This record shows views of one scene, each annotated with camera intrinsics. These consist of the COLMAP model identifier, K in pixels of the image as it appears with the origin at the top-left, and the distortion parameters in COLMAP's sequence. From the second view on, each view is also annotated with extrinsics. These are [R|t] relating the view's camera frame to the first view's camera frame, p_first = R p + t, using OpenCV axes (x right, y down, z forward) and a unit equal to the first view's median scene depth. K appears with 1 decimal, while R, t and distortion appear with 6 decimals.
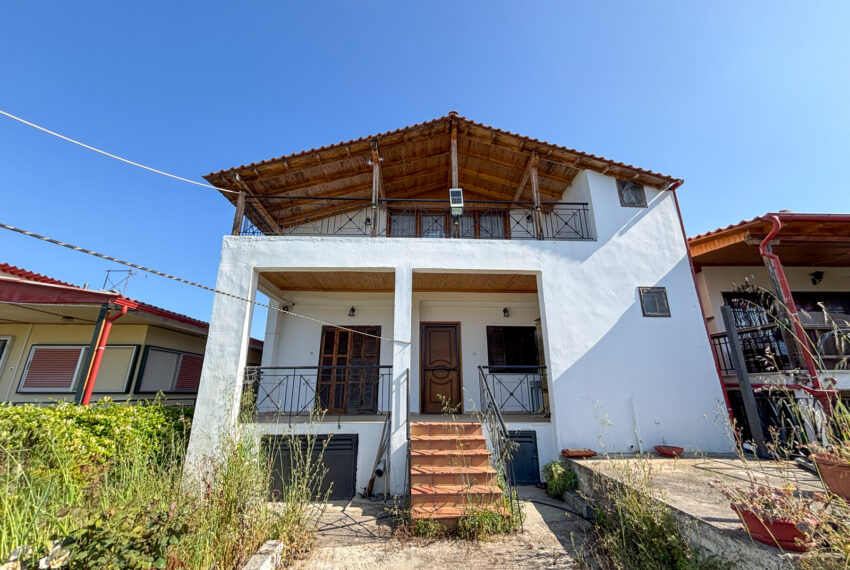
lens RADIAL K [[344.1, 0, 425.1], [0, 344.1, 284.3], [0, 0, 1]] dist [0.000502, -0.000163]
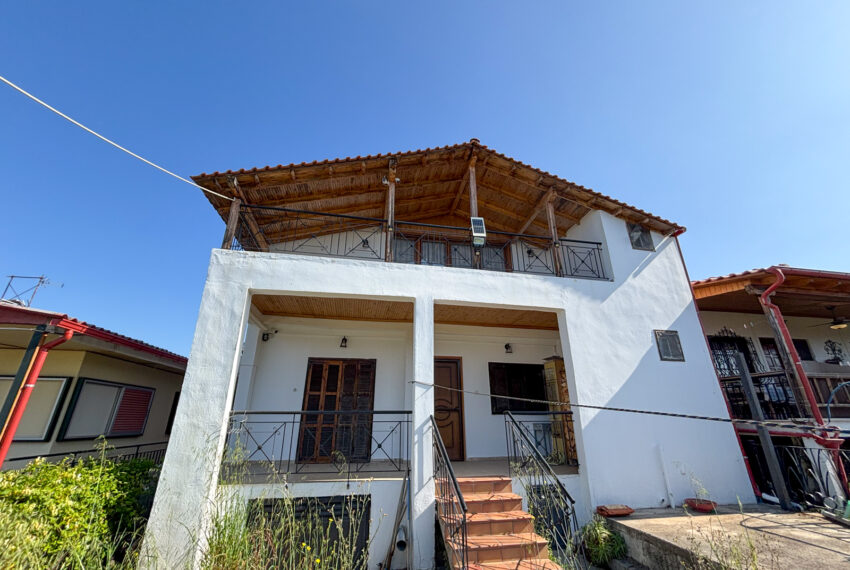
lens RADIAL K [[344.1, 0, 425.2], [0, 344.1, 284.4], [0, 0, 1]] dist [0.000502, -0.000163]
pose [[0.987302, 0.058736, 0.147595, -0.190913], [-0.047738, 0.995889, -0.076985, -0.014898], [-0.151510, 0.068961, 0.986047, 0.104704]]
